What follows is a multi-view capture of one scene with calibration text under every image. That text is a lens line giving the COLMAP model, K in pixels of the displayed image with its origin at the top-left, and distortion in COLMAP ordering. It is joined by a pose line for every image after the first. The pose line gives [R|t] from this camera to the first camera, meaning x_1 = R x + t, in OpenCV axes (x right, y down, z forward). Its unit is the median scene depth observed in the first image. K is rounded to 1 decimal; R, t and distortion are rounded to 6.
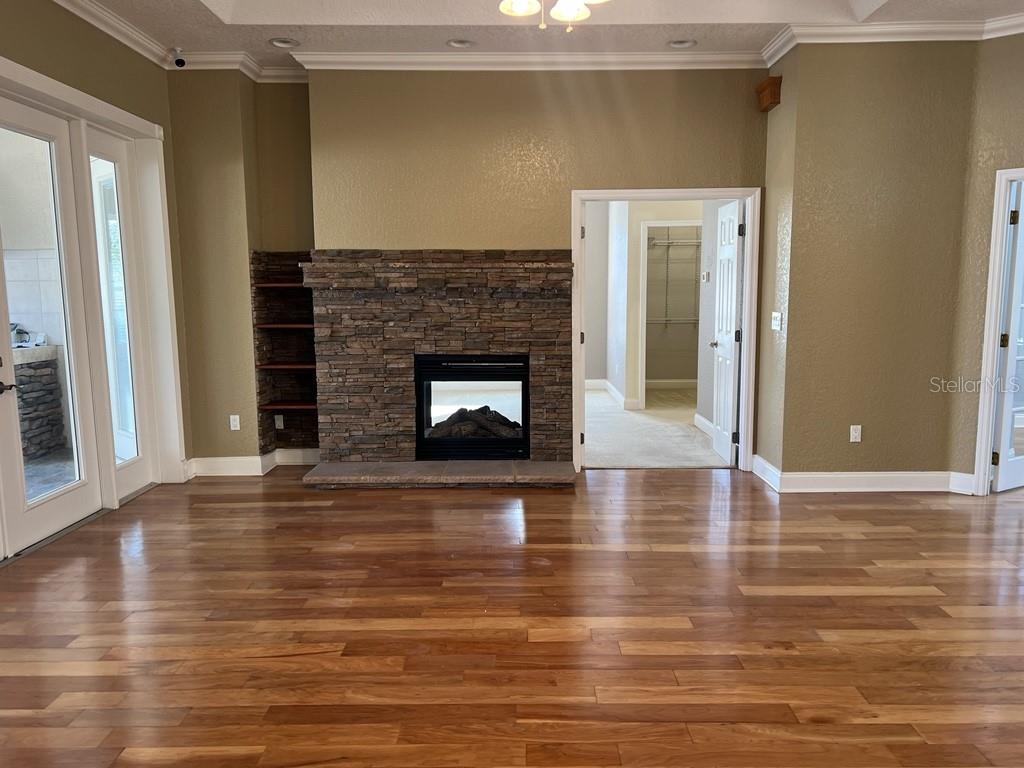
lens RADIAL K [[768.6, 0, 517.0], [0, 768.6, 385.9], [0, 0, 1]] dist [0.083038, -0.064989]
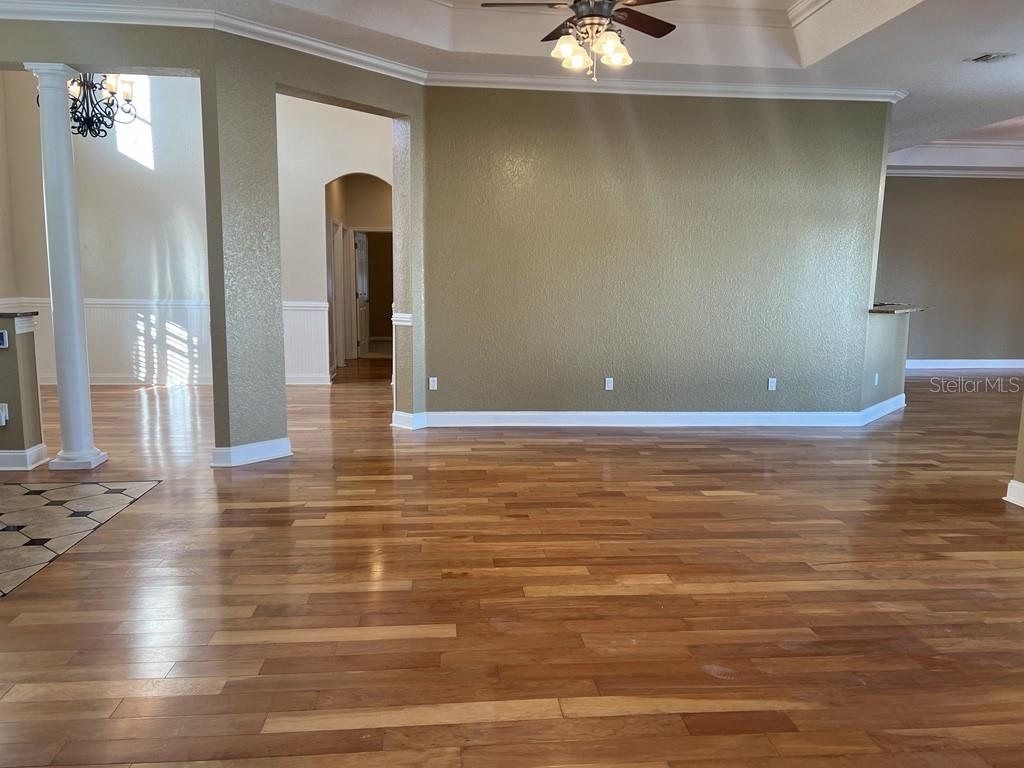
lens RADIAL K [[768.6, 0, 517.0], [0, 768.6, 385.9], [0, 0, 1]] dist [0.083038, -0.064989]
pose [[-0.994275, 0.005392, -0.106711, 0.203101], [-0.023084, 0.964298, 0.263812, -0.138332], [0.104324, 0.264766, -0.958653, 1.137426]]
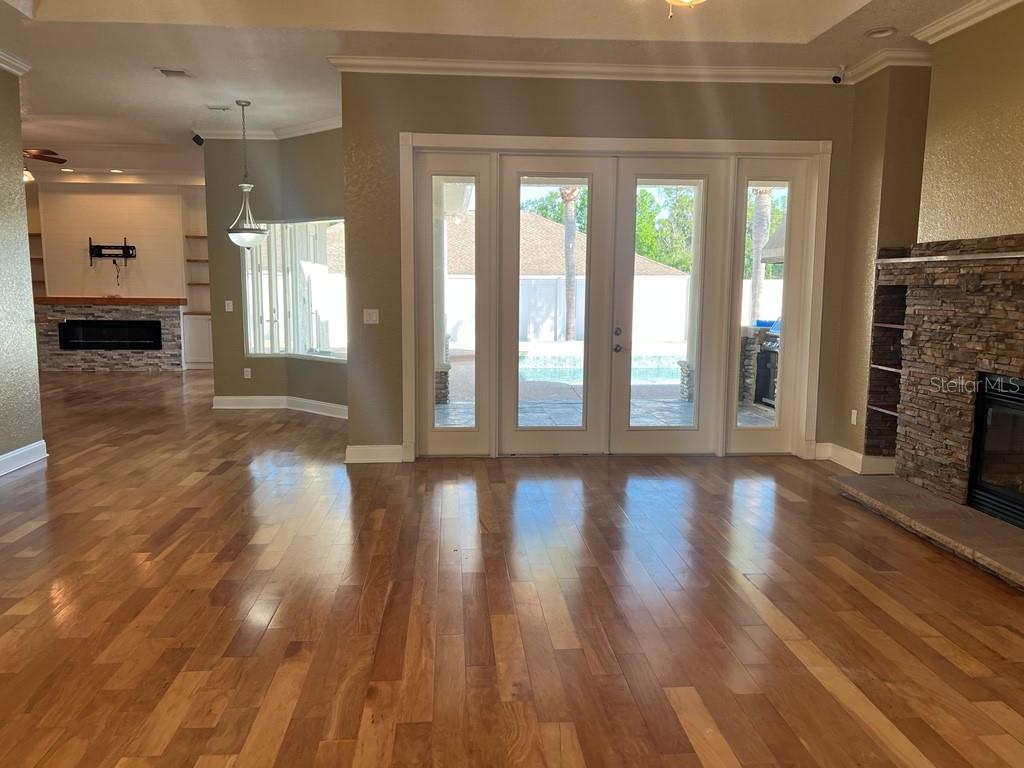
lens RADIAL K [[768.6, 0, 517.0], [0, 768.6, 385.9], [0, 0, 1]] dist [0.083038, -0.064989]
pose [[0.091585, 0.136045, -0.986460, 0.643986], [-0.133994, 0.983298, 0.123169, -0.064375], [0.986741, 0.120899, 0.108285, 0.476379]]
